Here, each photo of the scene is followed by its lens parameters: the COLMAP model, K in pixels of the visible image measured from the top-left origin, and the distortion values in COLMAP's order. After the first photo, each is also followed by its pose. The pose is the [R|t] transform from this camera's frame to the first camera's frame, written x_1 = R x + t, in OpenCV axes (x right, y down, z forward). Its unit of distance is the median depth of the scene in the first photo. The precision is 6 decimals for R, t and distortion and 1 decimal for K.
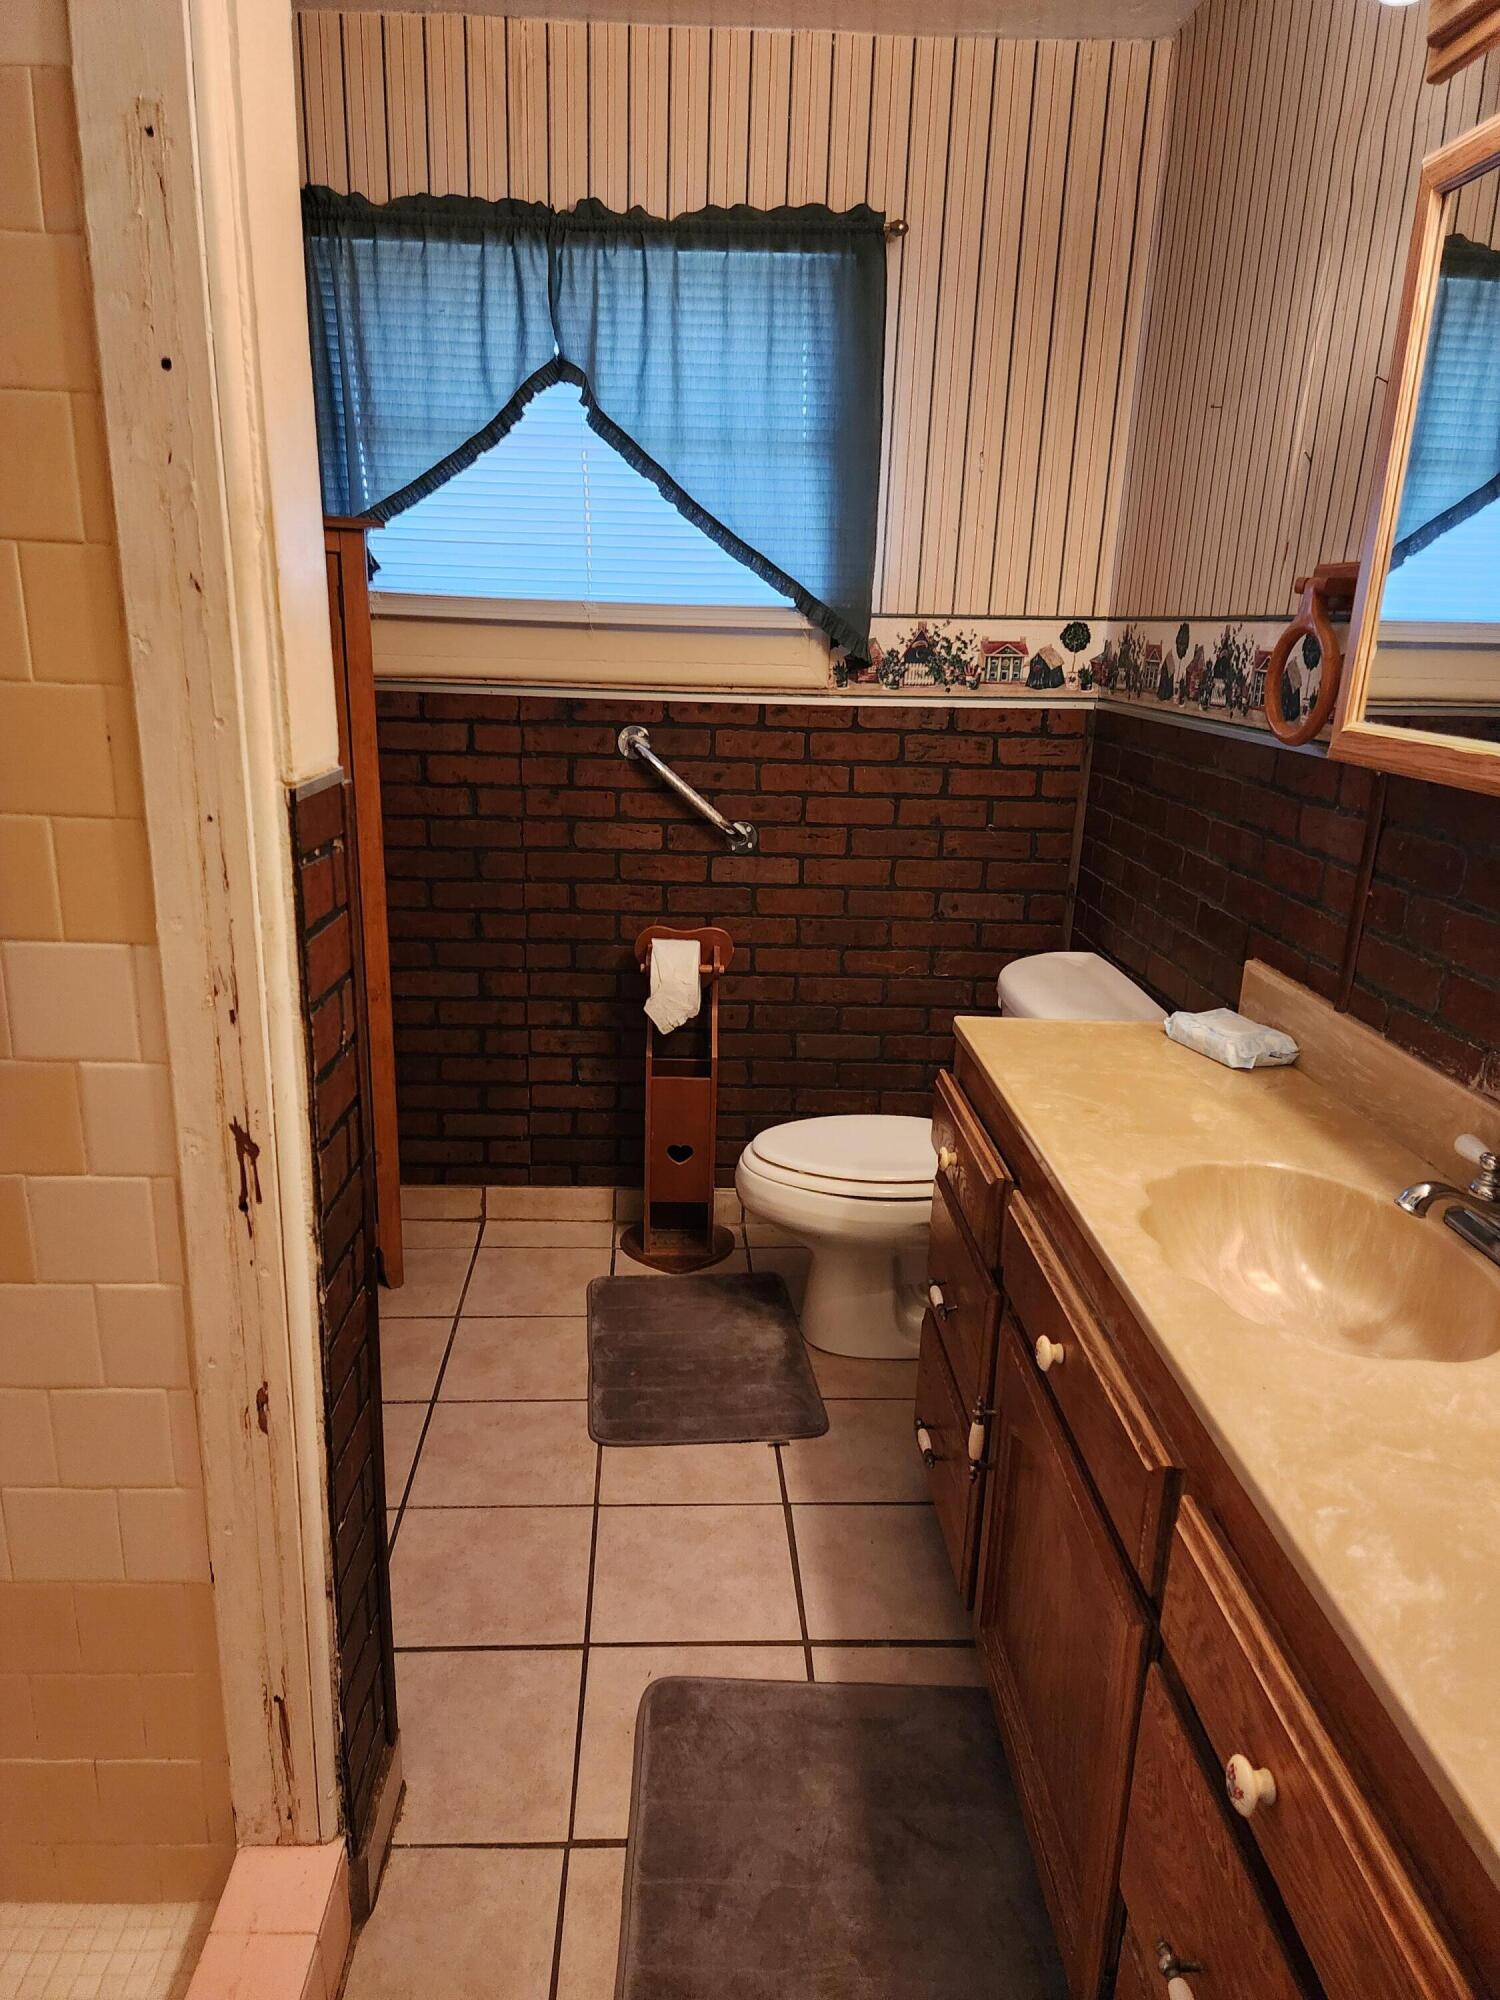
lens RADIAL K [[1450.5, 0, 717.4], [0, 1450.5, 1010.3], [0, 0, 1]] dist [0.074574, -0.089613]
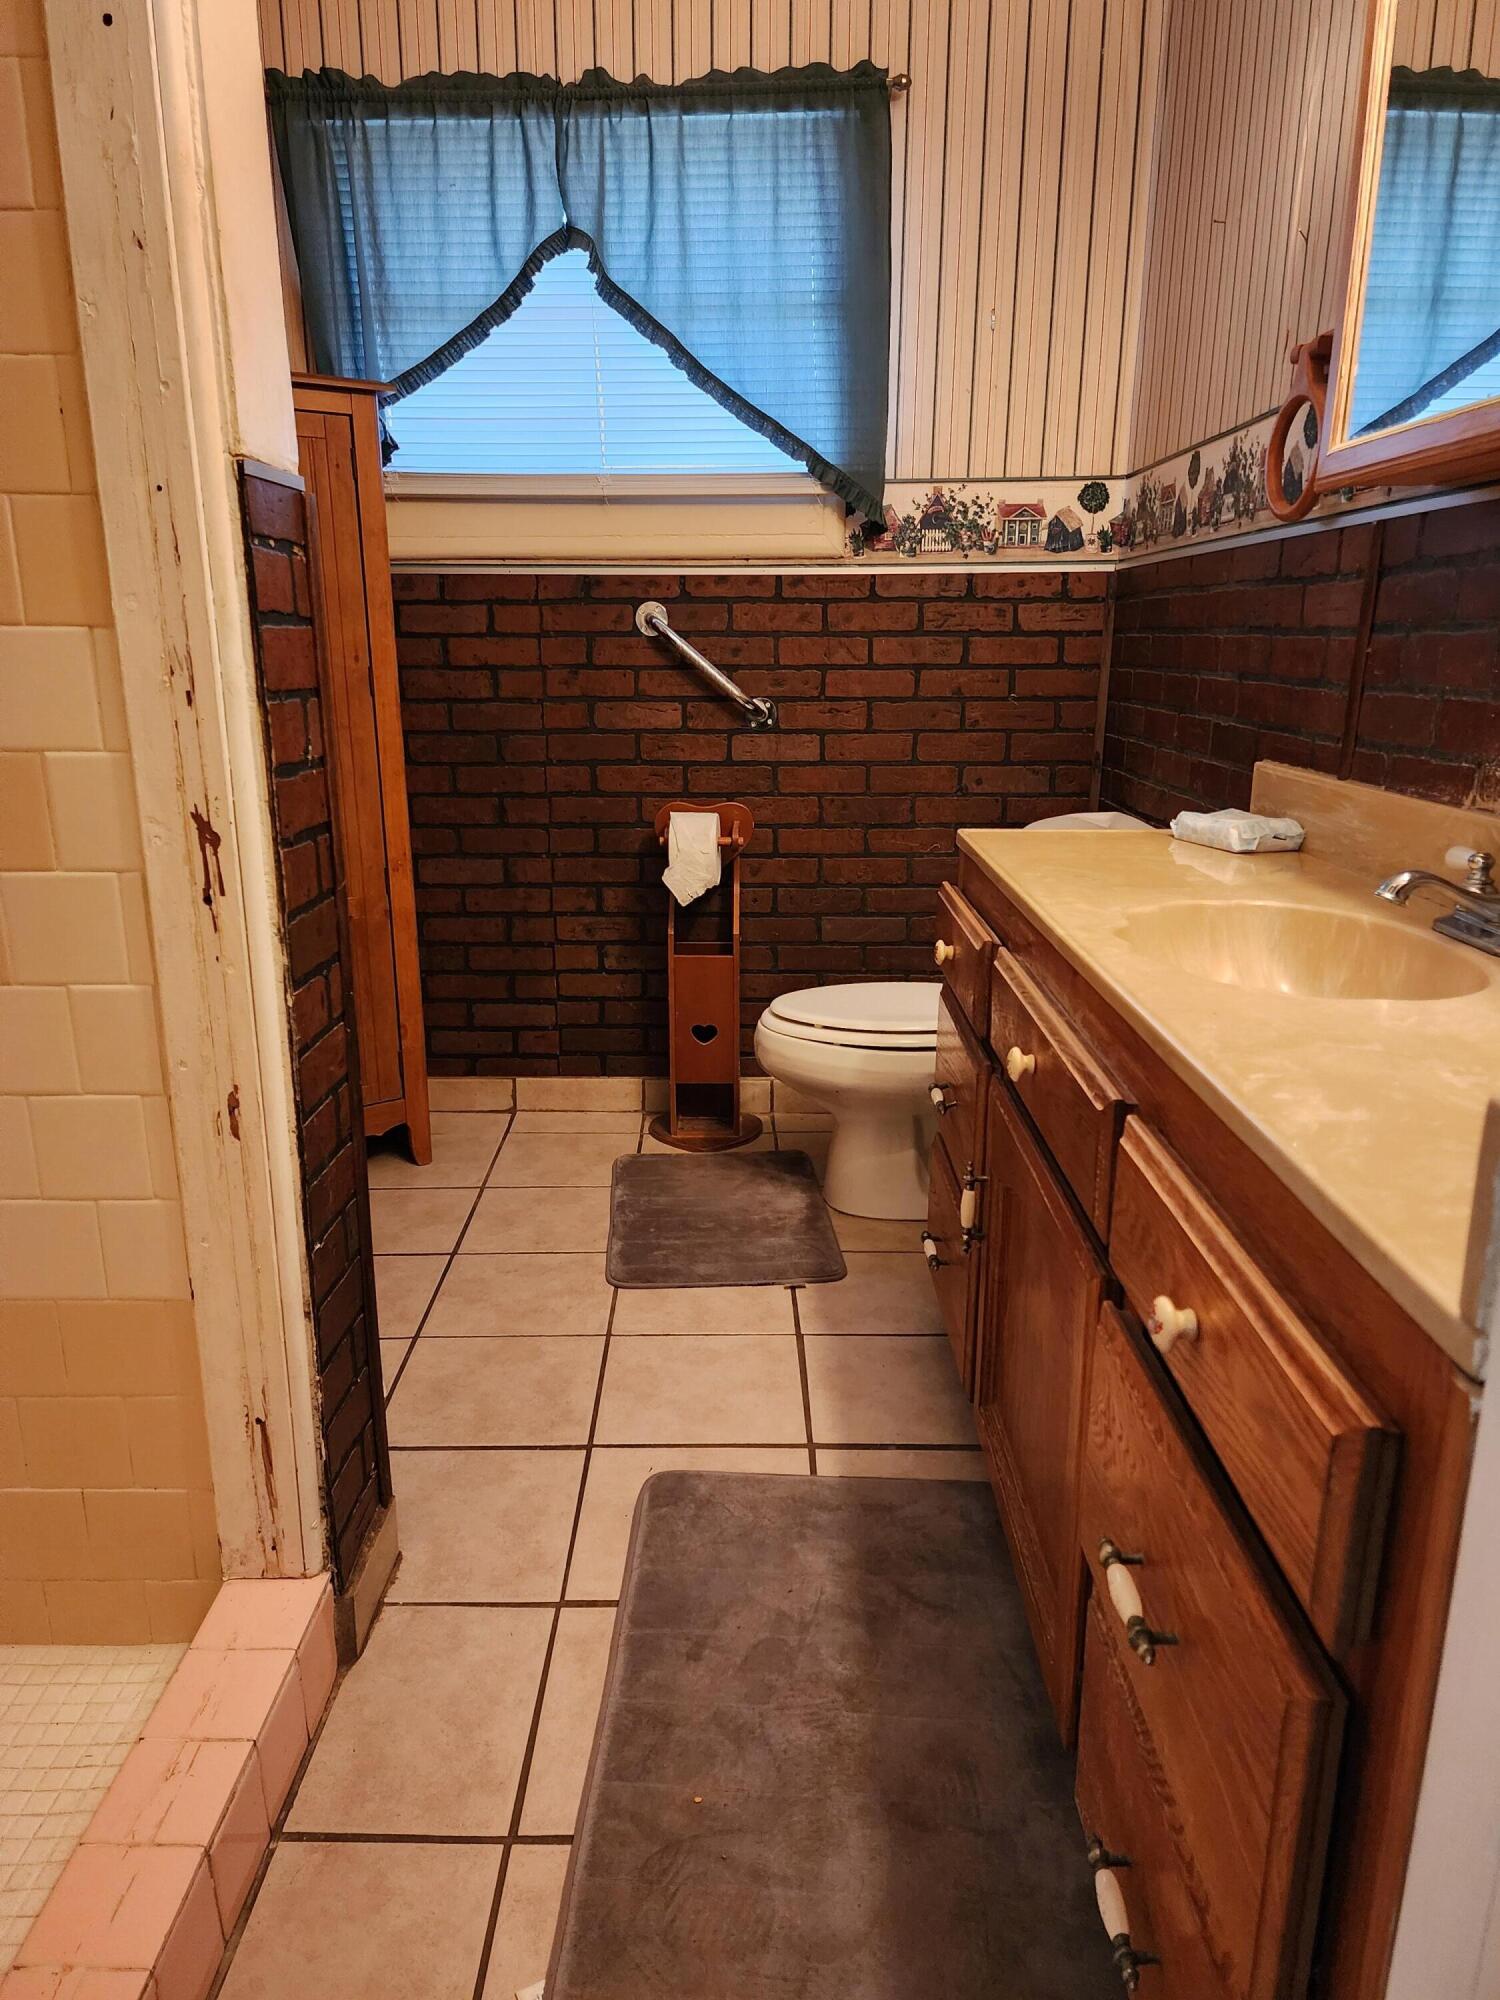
lens RADIAL K [[1450.5, 0, 717.4], [0, 1450.5, 1010.3], [0, 0, 1]] dist [0.074574, -0.089613]
pose [[0.998527, -0.015045, -0.052135, 0.040215], [0.013967, 0.999682, -0.020981, 0.118338], [0.052434, 0.020222, 0.998420, 0.003785]]
